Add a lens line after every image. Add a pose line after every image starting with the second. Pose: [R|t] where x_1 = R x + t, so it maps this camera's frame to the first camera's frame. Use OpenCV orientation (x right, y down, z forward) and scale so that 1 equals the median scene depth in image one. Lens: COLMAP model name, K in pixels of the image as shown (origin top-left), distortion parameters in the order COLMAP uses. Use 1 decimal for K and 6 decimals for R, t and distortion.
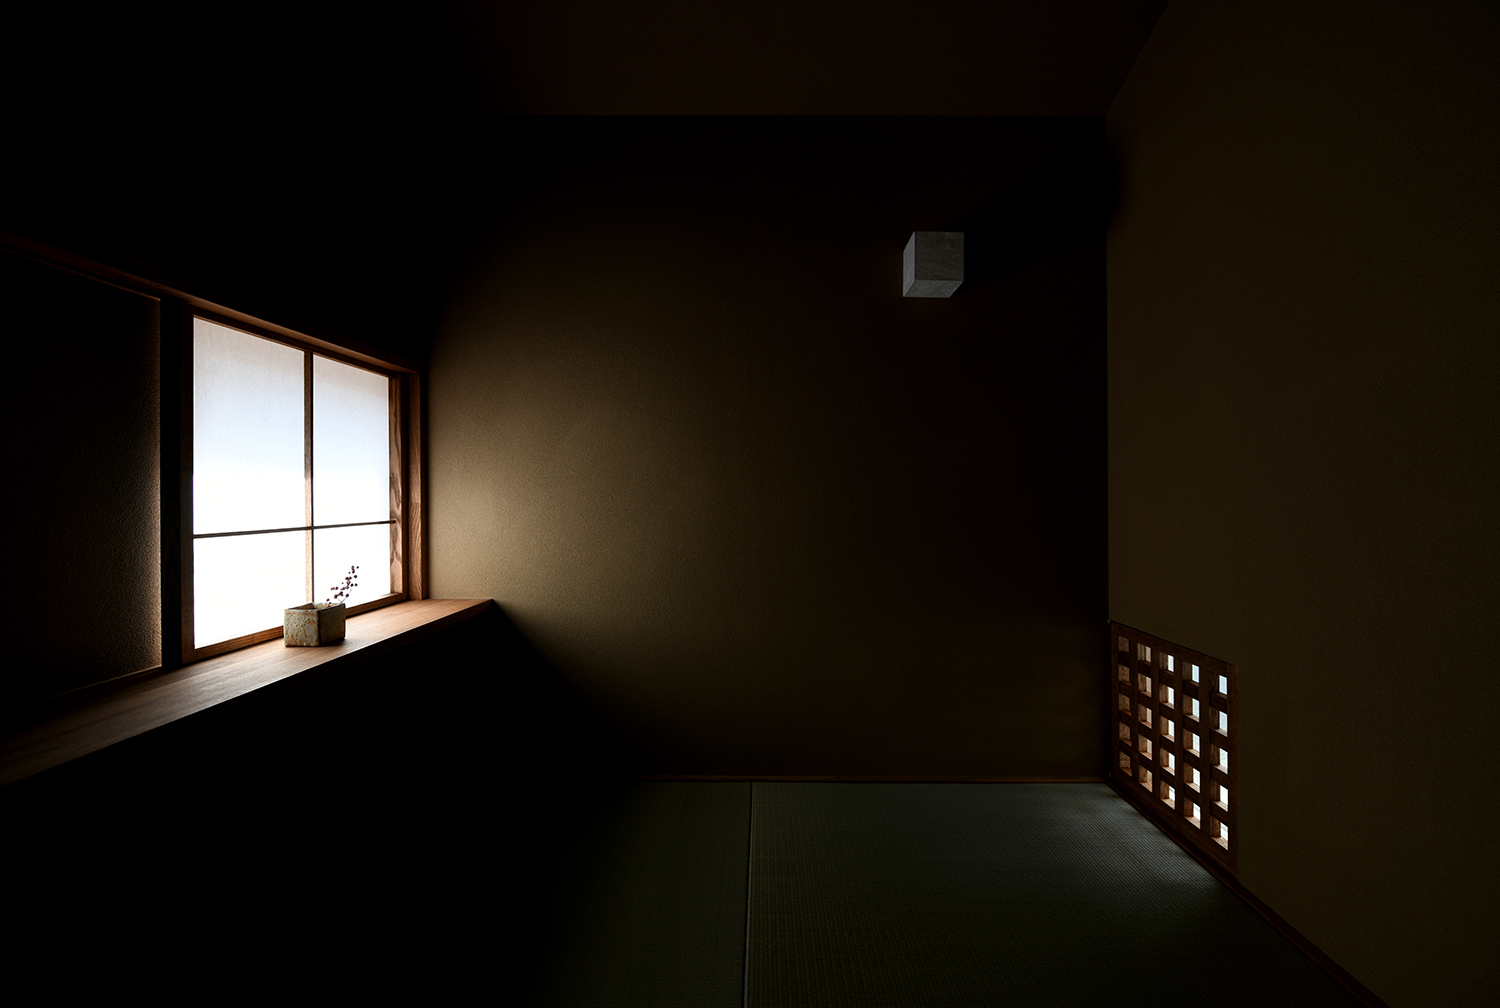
lens RADIAL K [[618.7, 0, 750.0], [0, 618.7, 504.0], [0, 0, 1]] dist [-0.000698, -0.000061]
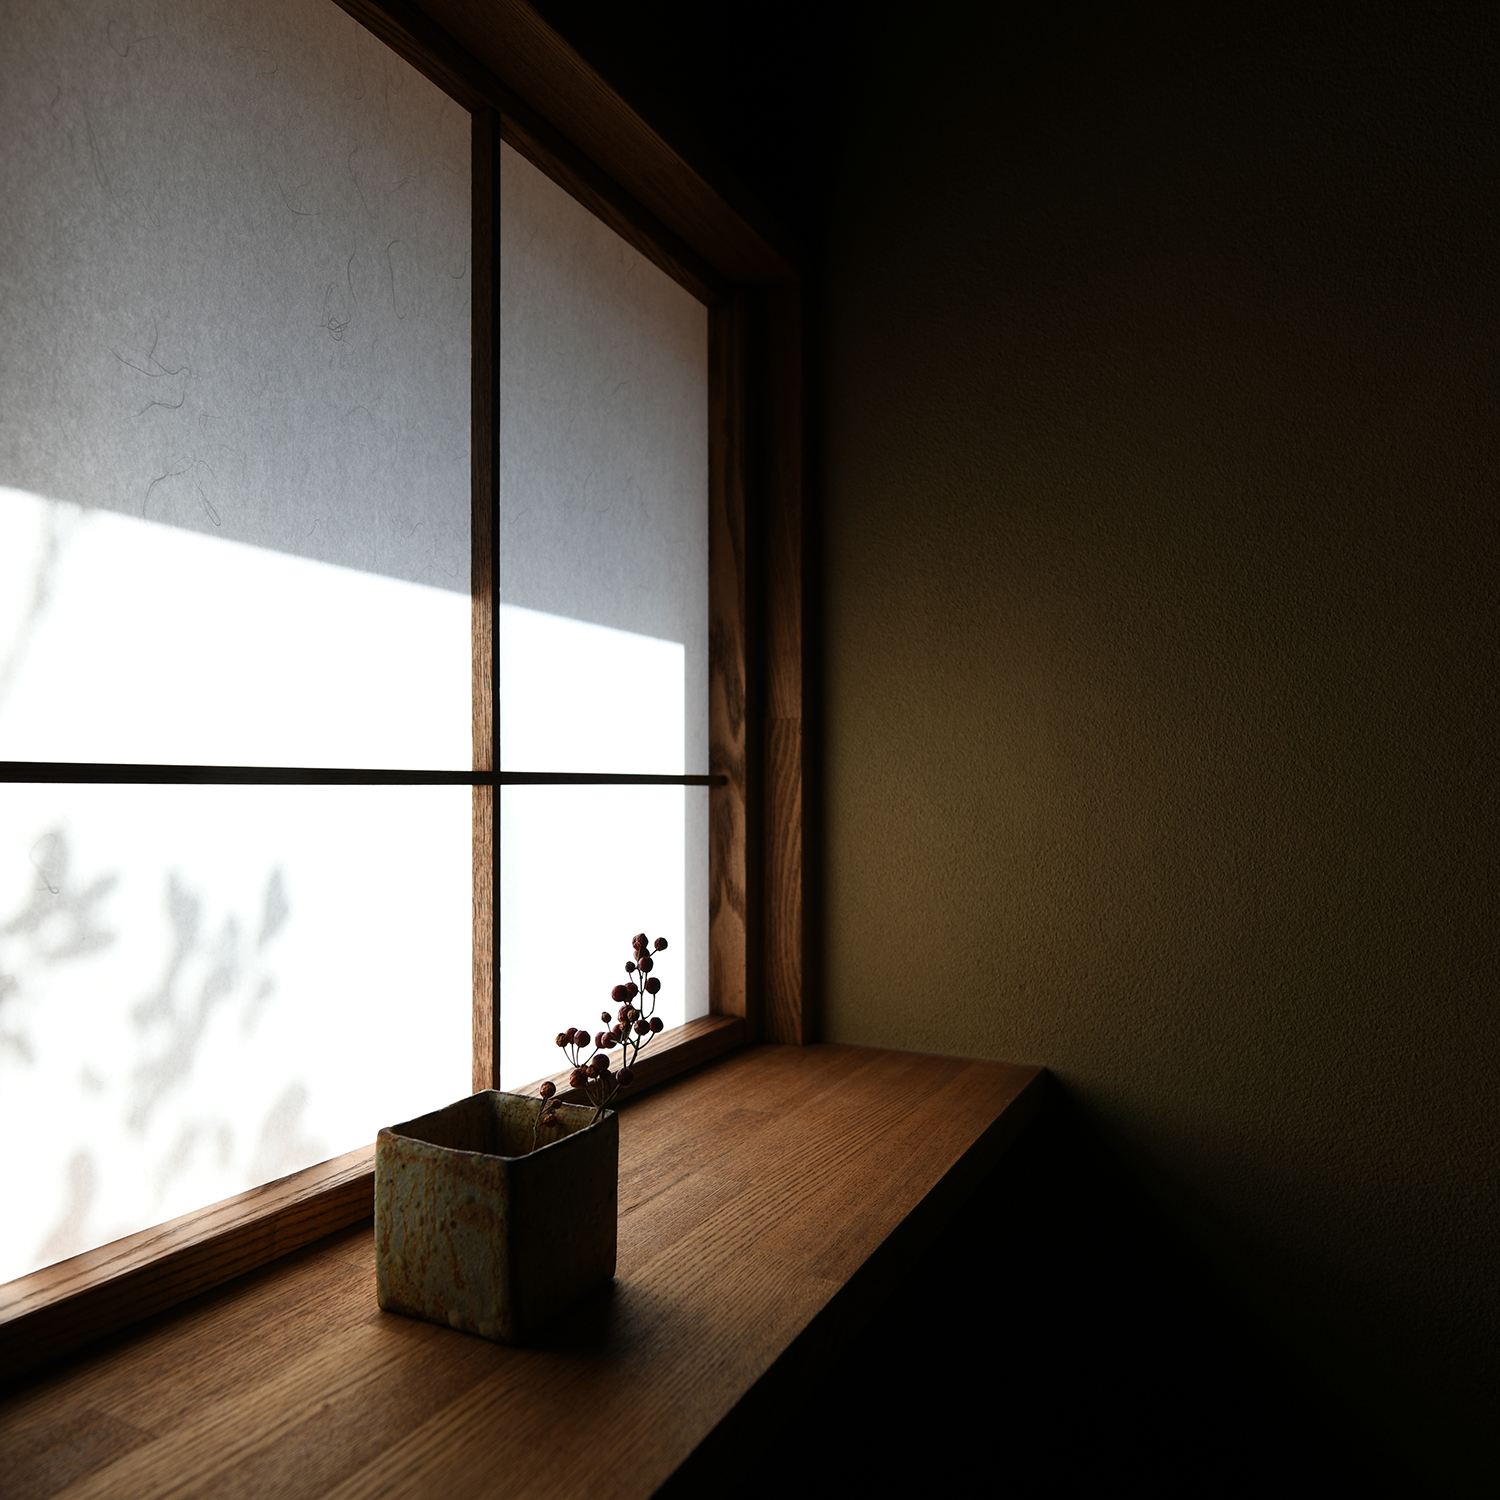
lens RADIAL K [[1187.5, 0, 750.0], [0, 1187.5, 750.0], [0, 0, 1]] dist [0.007607, 0.002201]
pose [[0.915831, -0.018101, -0.401157, -0.330287], [0.000378, 0.999022, -0.044214, 0.039567], [0.401565, 0.040341, 0.914942, 0.473432]]
